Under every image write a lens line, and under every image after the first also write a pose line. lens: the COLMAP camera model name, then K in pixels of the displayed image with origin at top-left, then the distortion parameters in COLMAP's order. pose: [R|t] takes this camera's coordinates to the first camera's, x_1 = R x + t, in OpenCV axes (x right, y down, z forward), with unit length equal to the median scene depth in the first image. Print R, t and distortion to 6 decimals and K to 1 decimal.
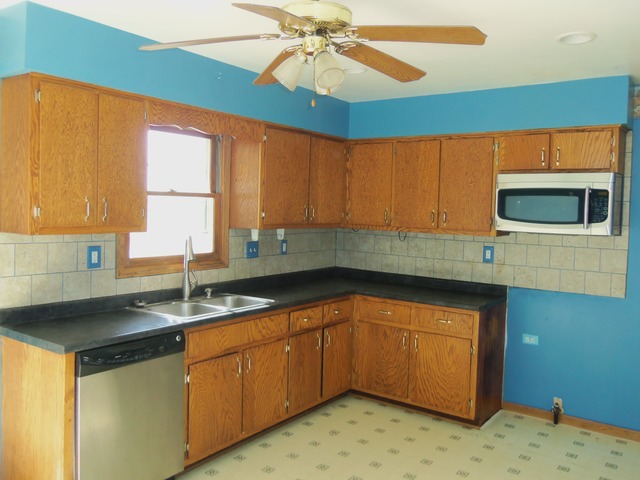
lens RADIAL K [[538.8, 0, 320.0], [0, 538.8, 240.0], [0, 0, 1]] dist [-0.008310, -0.001576]
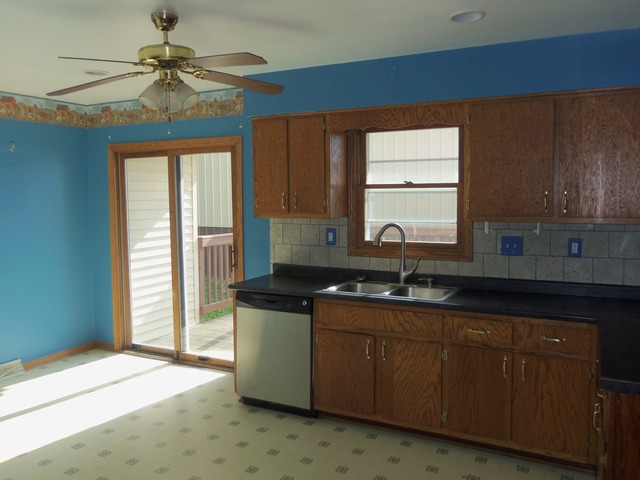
lens RADIAL K [[538.8, 0, 320.0], [0, 538.8, 240.0], [0, 0, 1]] dist [-0.008310, -0.001576]
pose [[0.175659, 0.064333, -0.982347, 0.826552], [-0.045614, 0.997323, 0.057157, -0.032835], [0.983394, 0.034768, 0.178123, 0.683904]]
